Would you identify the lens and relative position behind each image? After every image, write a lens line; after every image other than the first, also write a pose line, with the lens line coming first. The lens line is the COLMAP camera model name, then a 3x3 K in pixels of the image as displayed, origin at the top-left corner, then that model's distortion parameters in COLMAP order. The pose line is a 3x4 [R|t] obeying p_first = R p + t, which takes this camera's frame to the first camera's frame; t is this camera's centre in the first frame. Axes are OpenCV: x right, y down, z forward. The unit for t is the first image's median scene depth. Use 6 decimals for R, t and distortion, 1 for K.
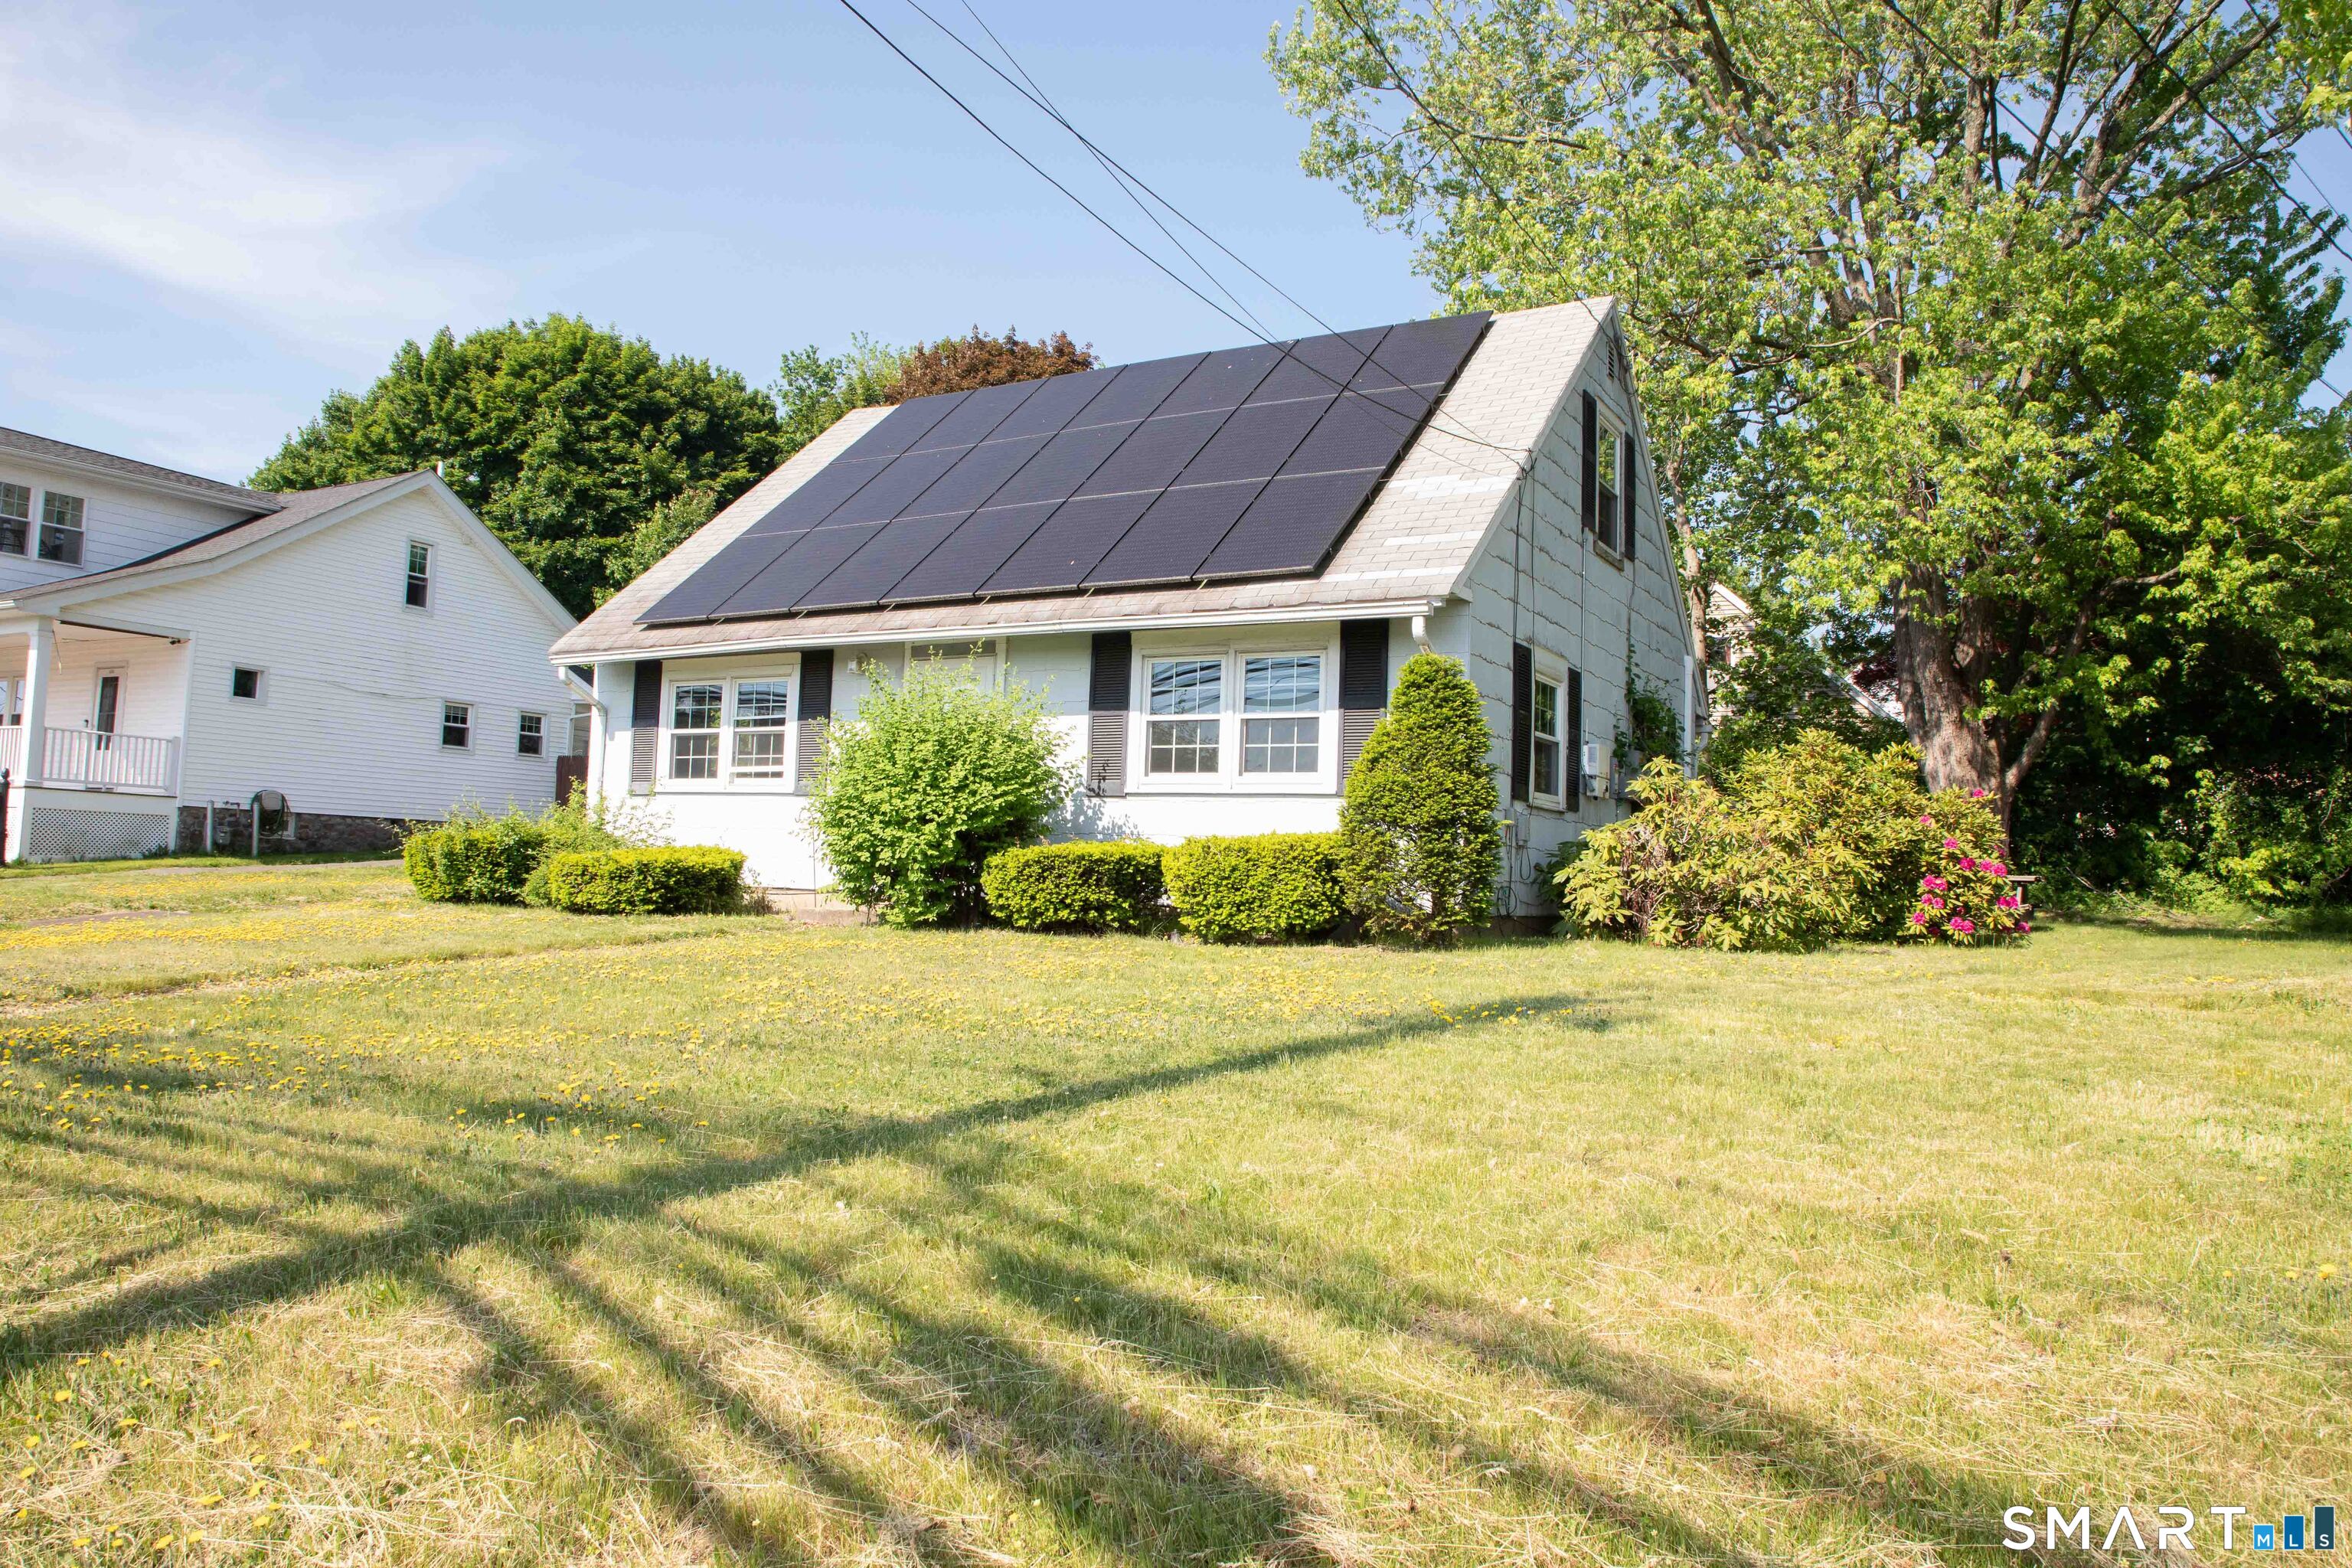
lens RADIAL K [[1549.8, 0, 1183.8], [0, 1549.8, 751.4], [0, 0, 1]] dist [0.003130, 0.000383]
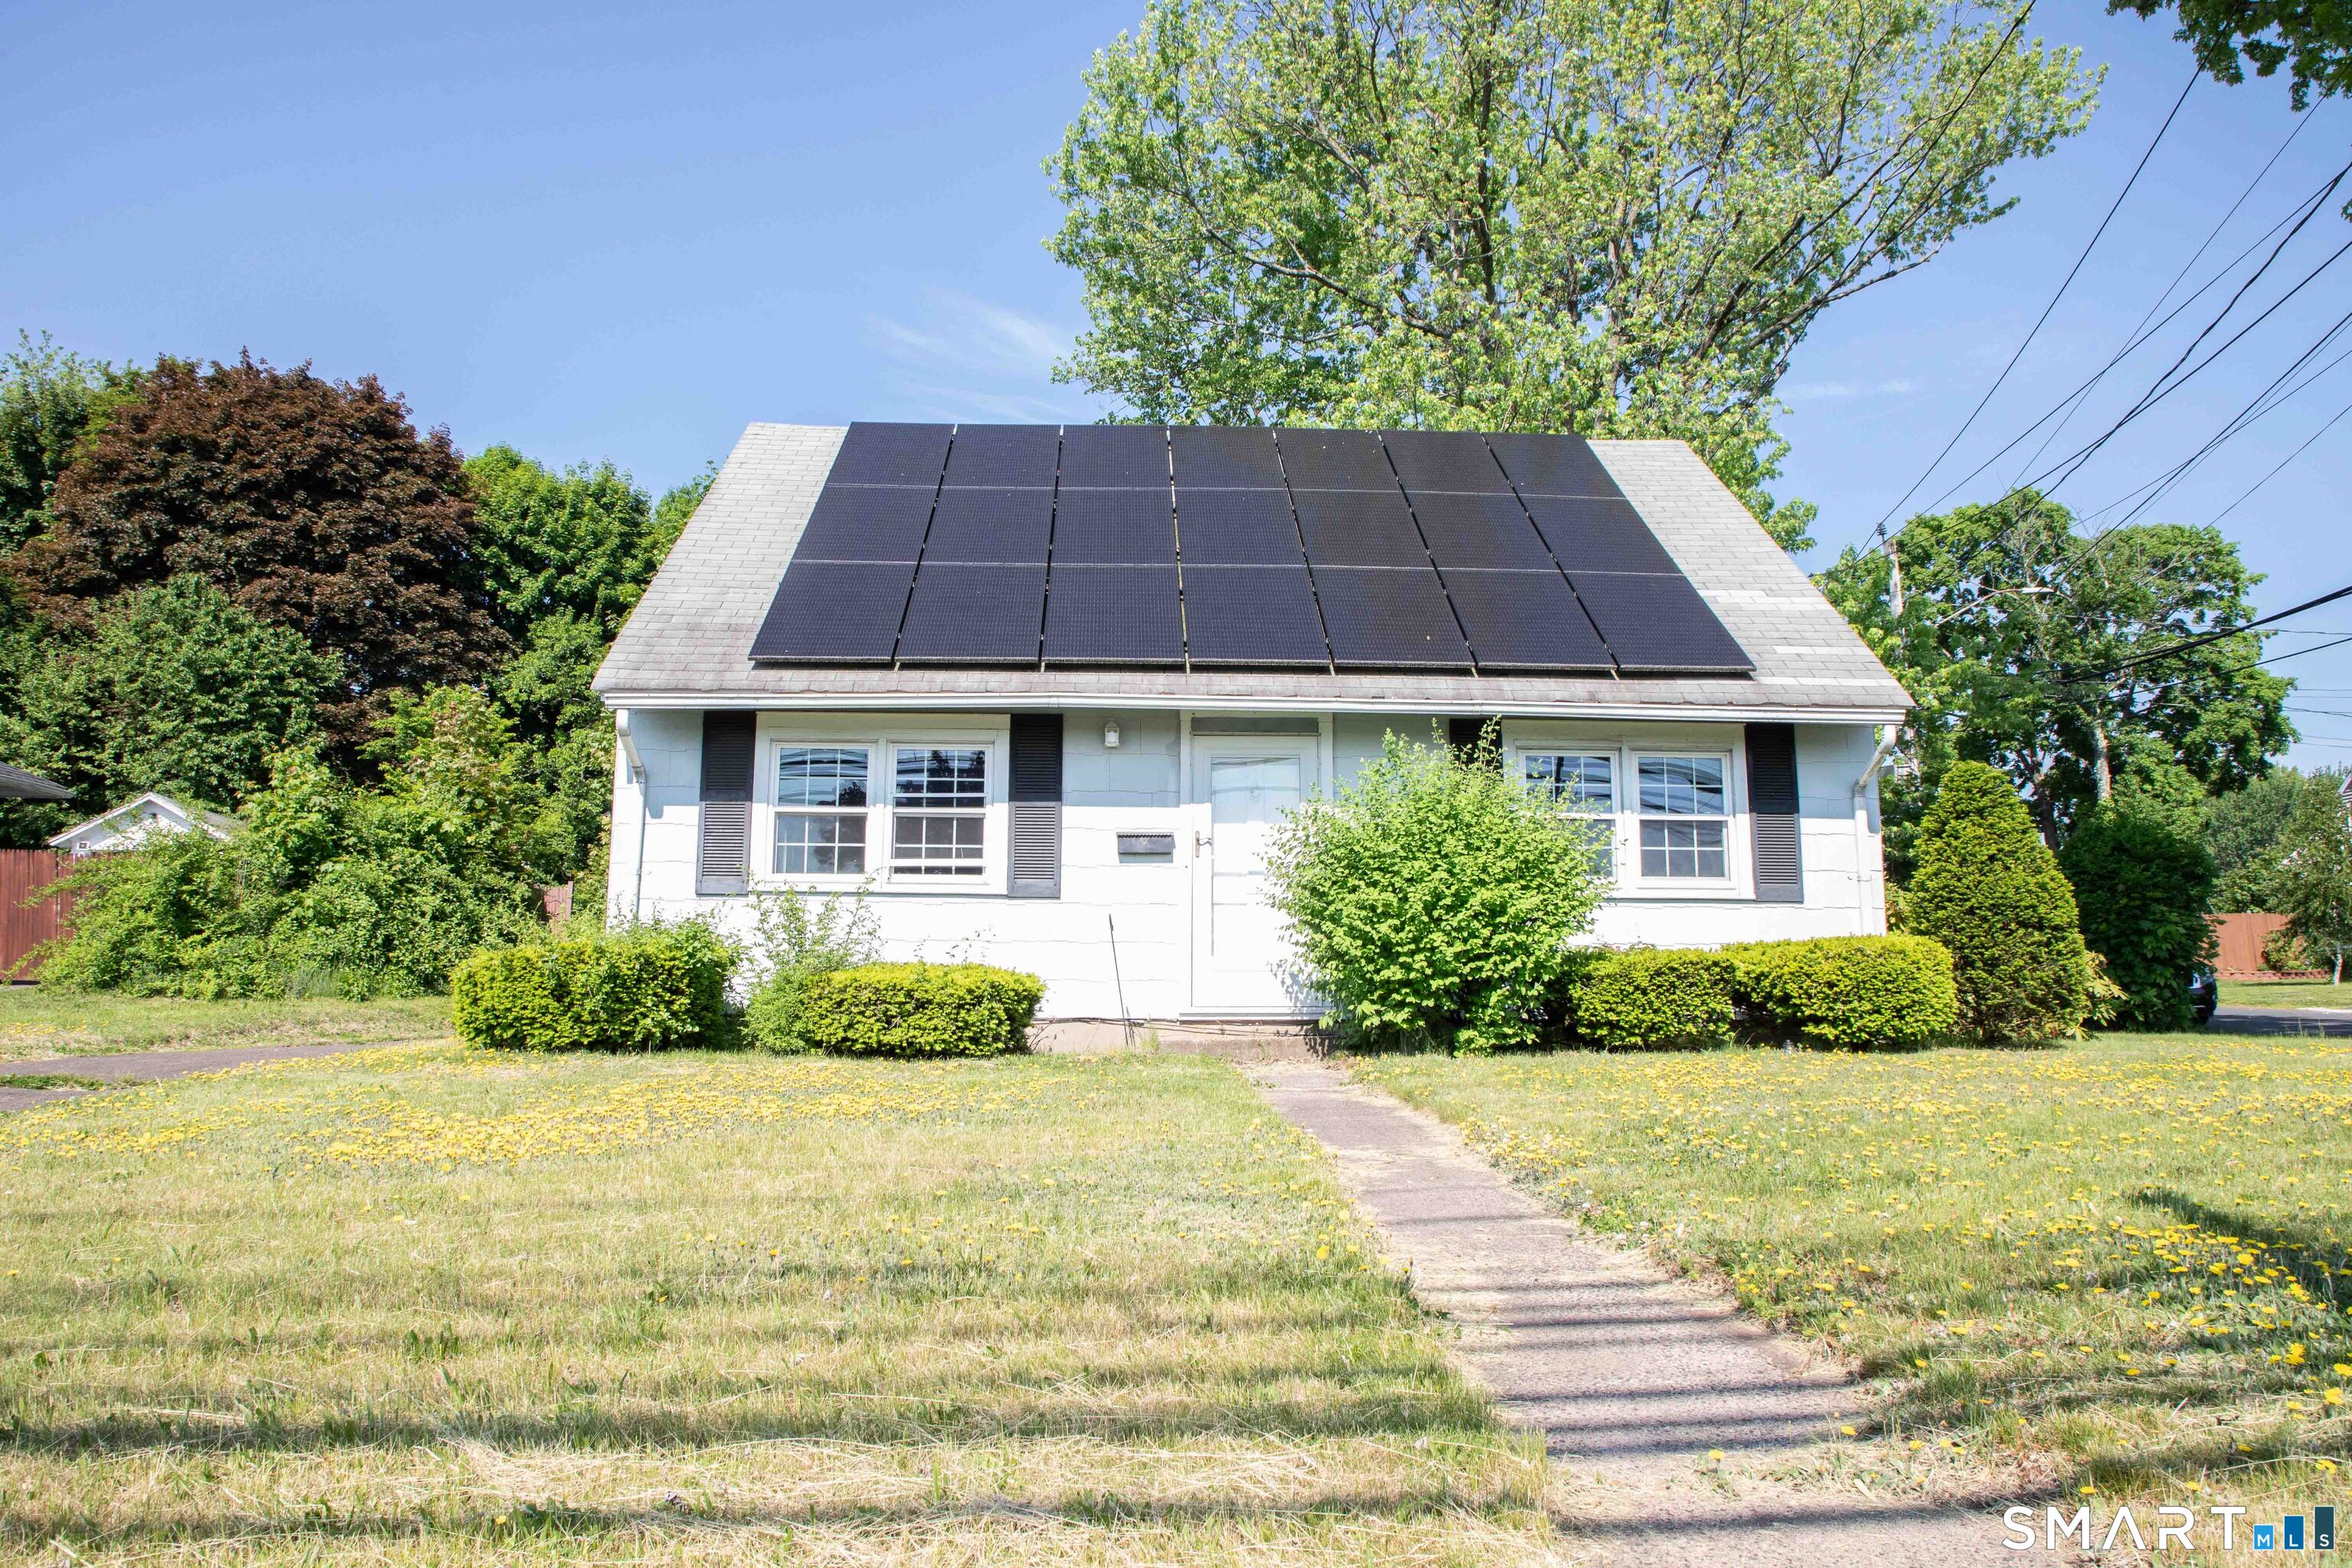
lens RADIAL K [[1653.3, 0, 1176.2], [0, 1653.3, 787.9], [0, 0, 1]] dist [-0.074019, -0.000008]
pose [[0.845465, 0.043916, 0.532222, -0.626928], [-0.020115, 0.998525, -0.050440, 0.013592], [-0.533652, 0.031940, 0.845101, 0.250538]]
